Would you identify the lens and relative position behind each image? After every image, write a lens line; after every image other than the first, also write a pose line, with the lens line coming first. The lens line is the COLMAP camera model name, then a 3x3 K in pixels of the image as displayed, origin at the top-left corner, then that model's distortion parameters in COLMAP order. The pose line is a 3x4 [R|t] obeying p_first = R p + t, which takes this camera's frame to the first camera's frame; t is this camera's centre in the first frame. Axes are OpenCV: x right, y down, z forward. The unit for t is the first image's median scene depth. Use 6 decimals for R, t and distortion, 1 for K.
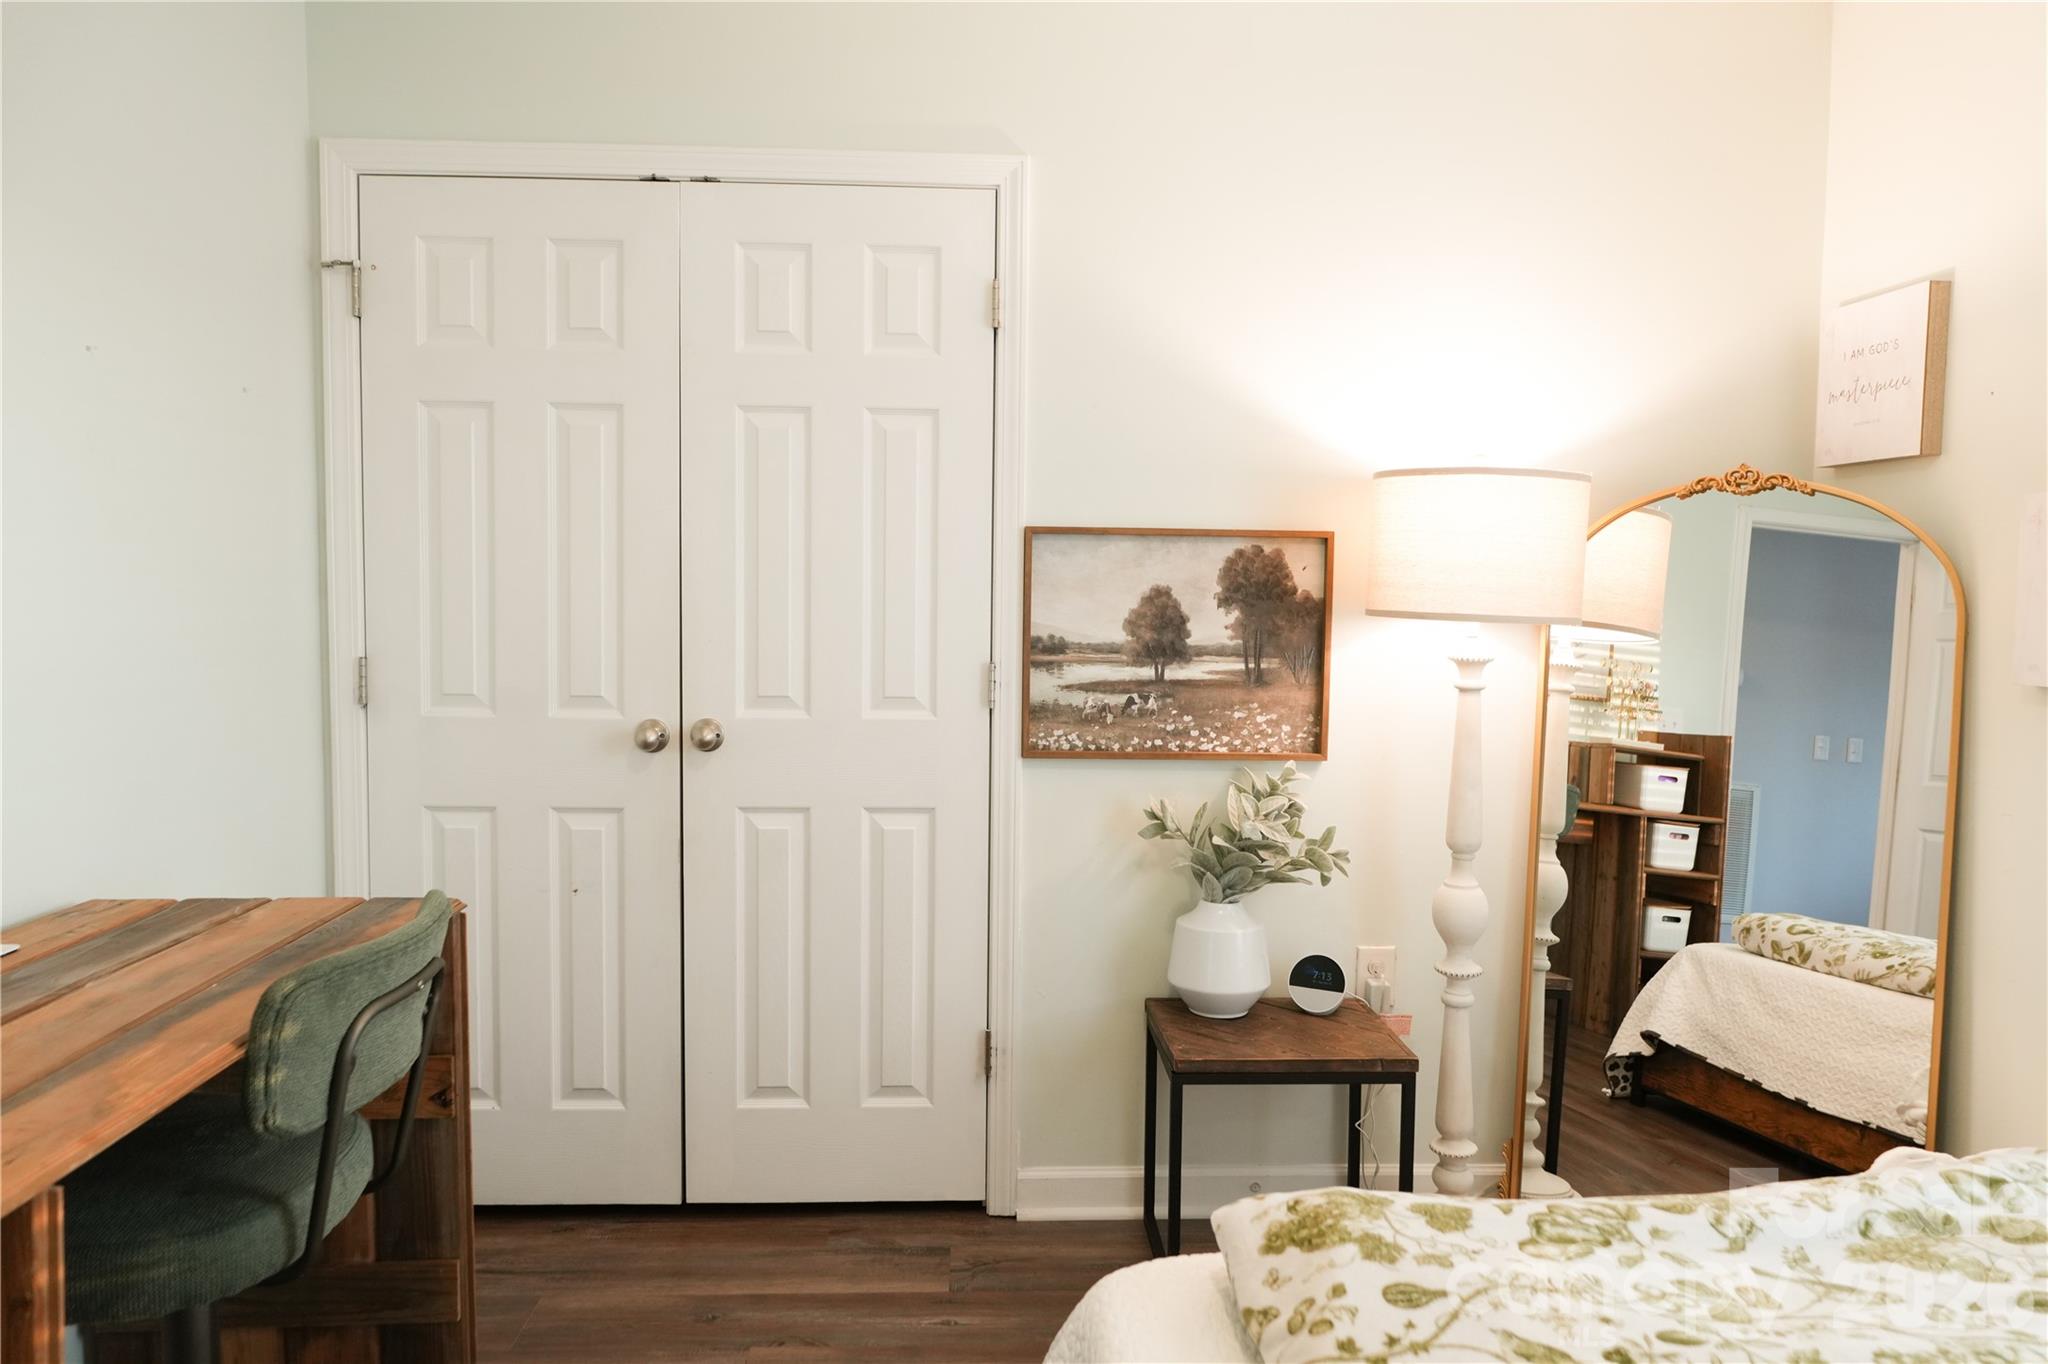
lens RADIAL K [[1372.0, 0, 1024.4], [0, 1372.0, 667.9], [0, 0, 1]] dist [-0.003620, -0.007820]
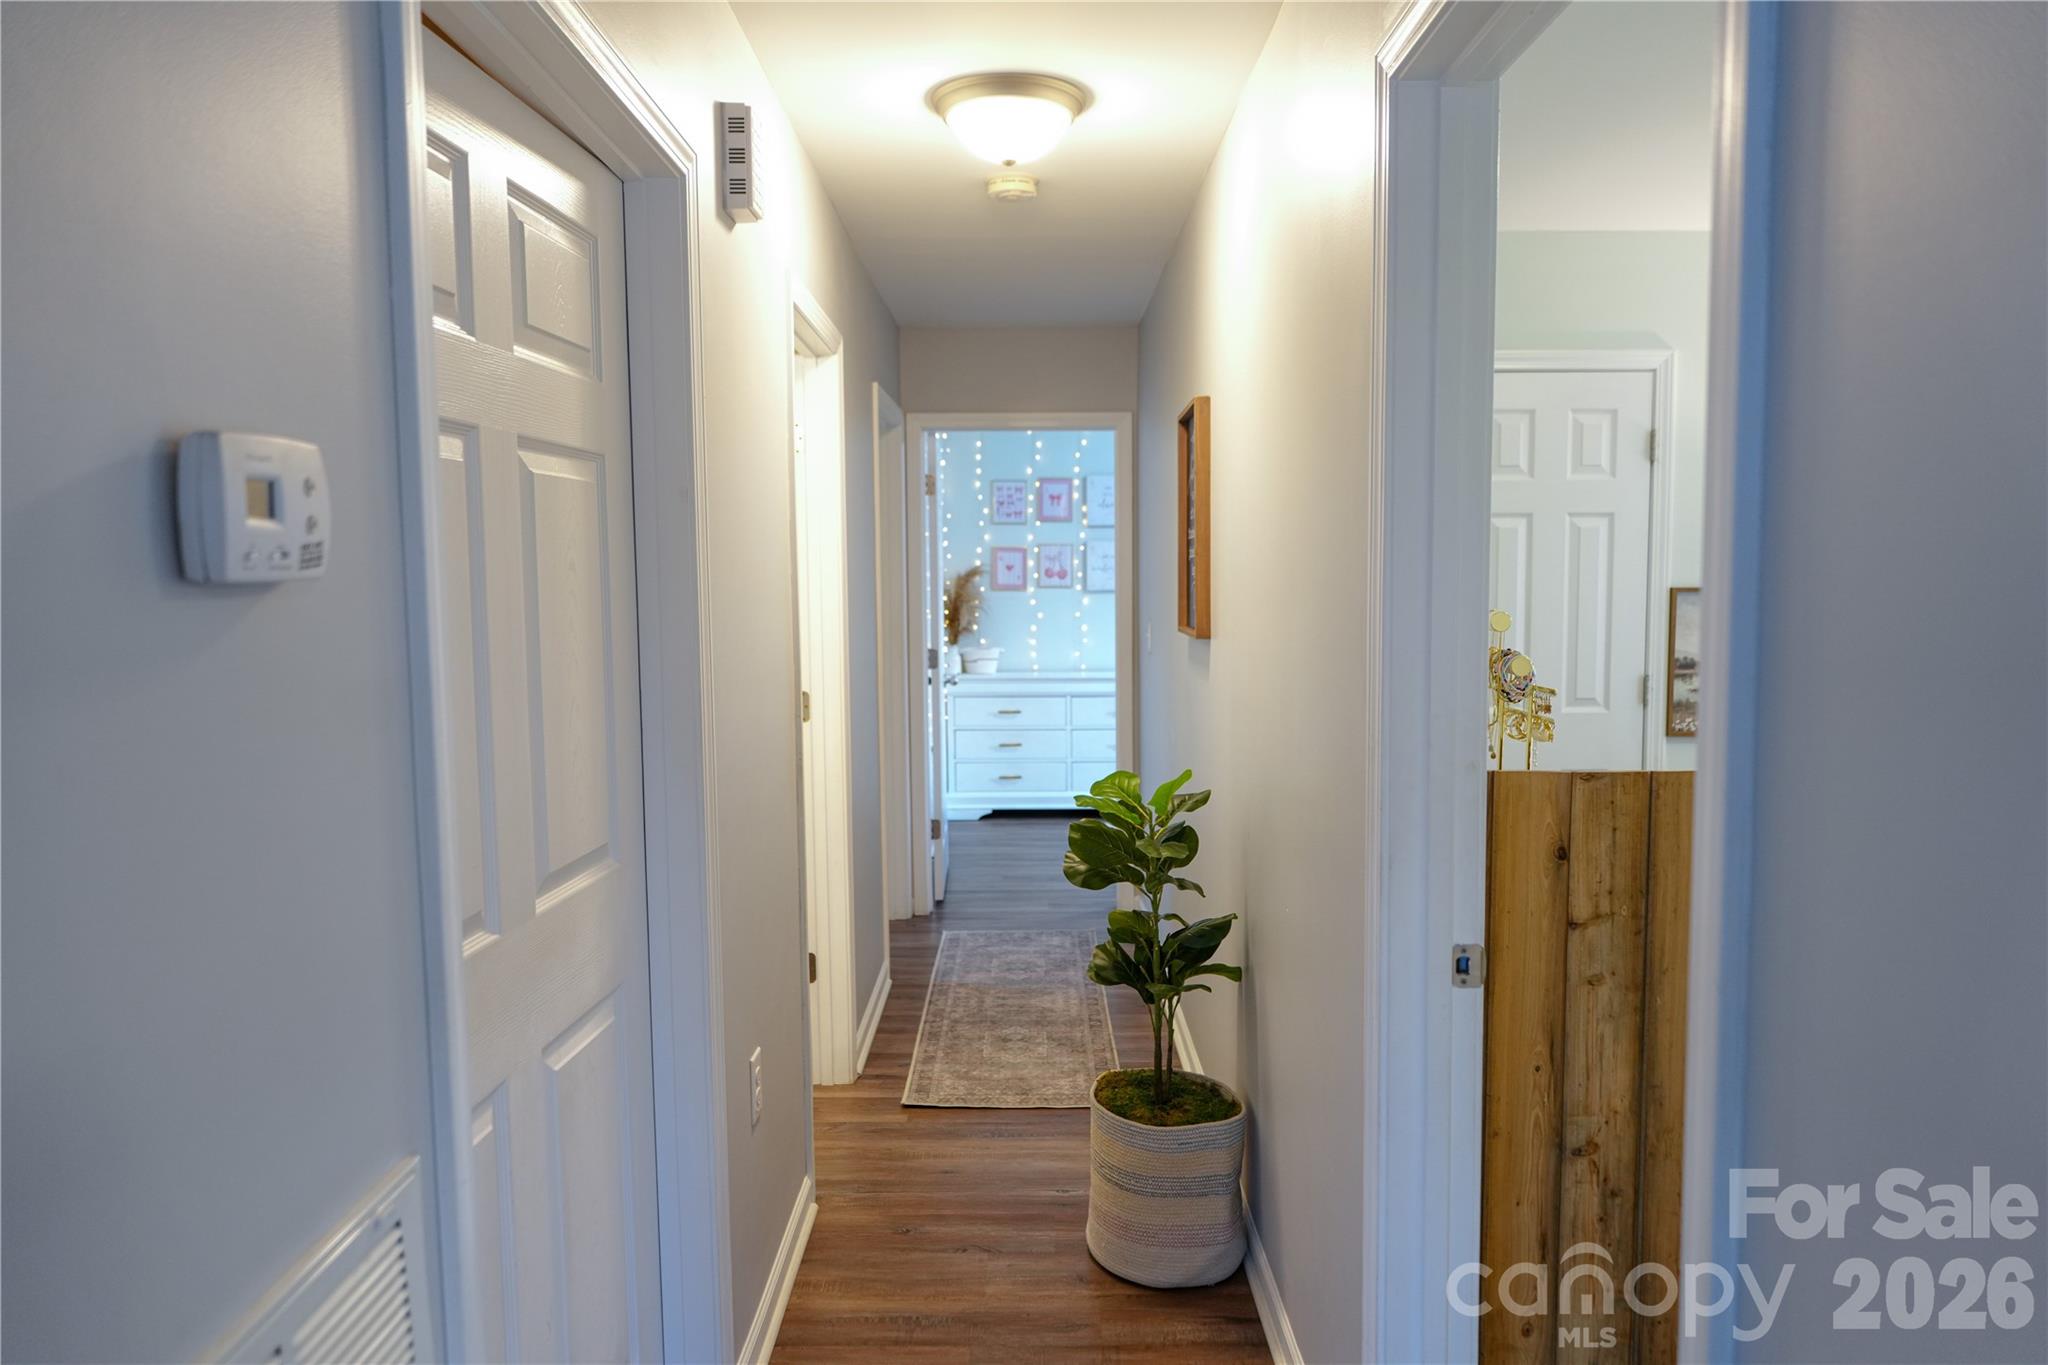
lens RADIAL K [[1372.0, 0, 1021.6], [0, 1372.0, 672.5], [0, 0, 1]] dist [-0.003620, -0.007820]
pose [[0.999204, -0.018292, -0.035448, -0.679240], [0.018767, 0.999738, 0.013113, -0.041079], [0.035199, -0.013768, 0.999285, -0.573875]]
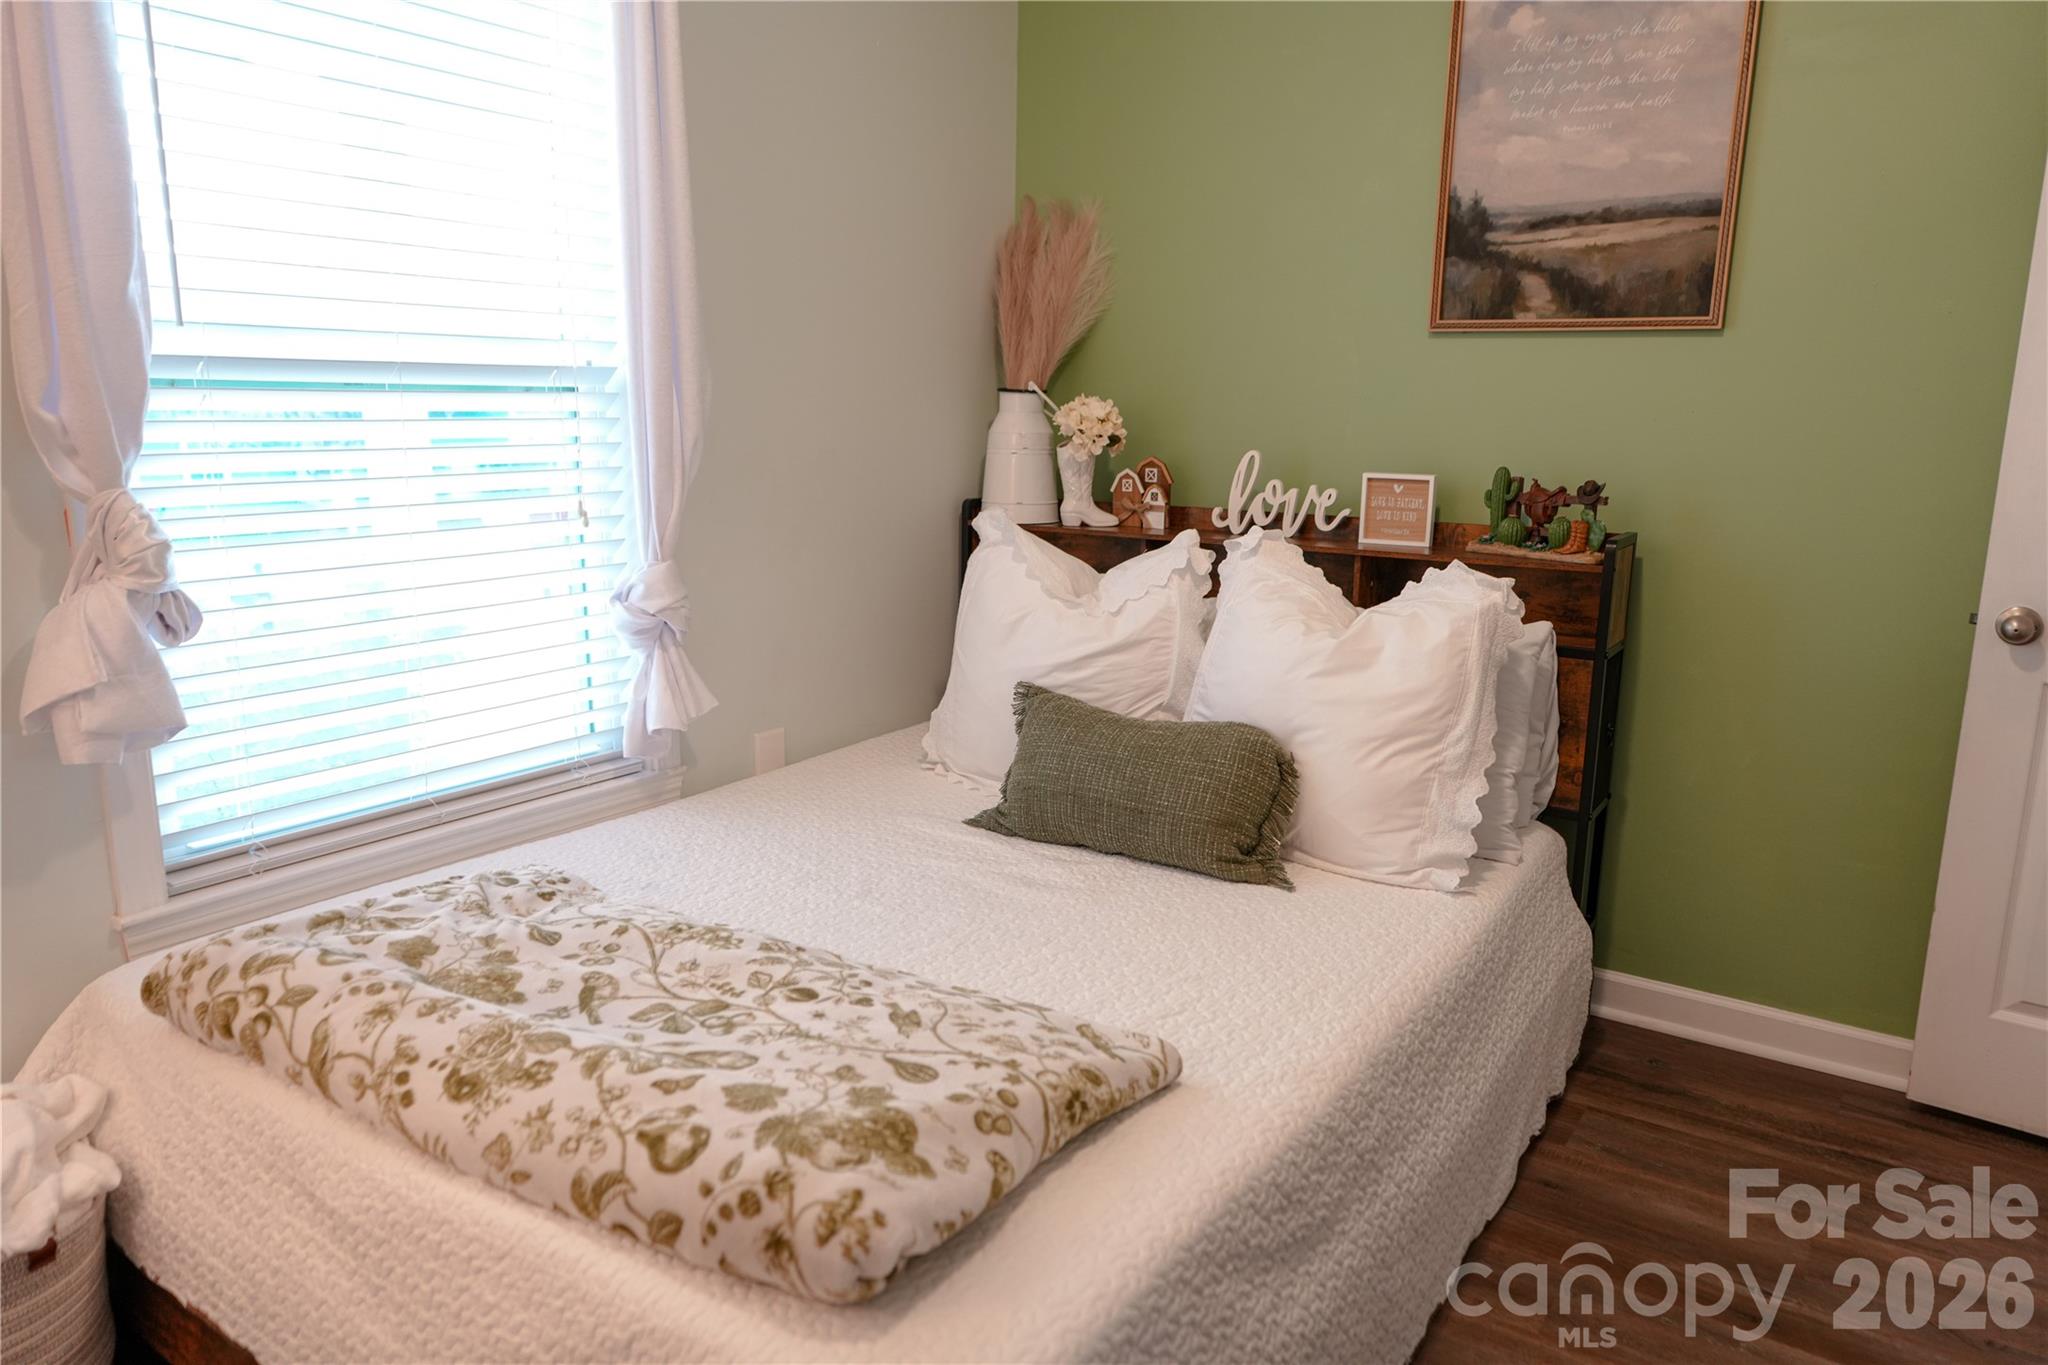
lens RADIAL K [[1372.0, 0, 1031.0], [0, 1372.0, 684.7], [0, 0, 1]] dist [-0.003620, -0.007820]
pose [[-0.802636, -0.142090, 0.579298, -0.181543], [0.018443, 0.964836, 0.262207, -0.052985], [-0.596184, 0.221140, -0.771791, 0.852554]]
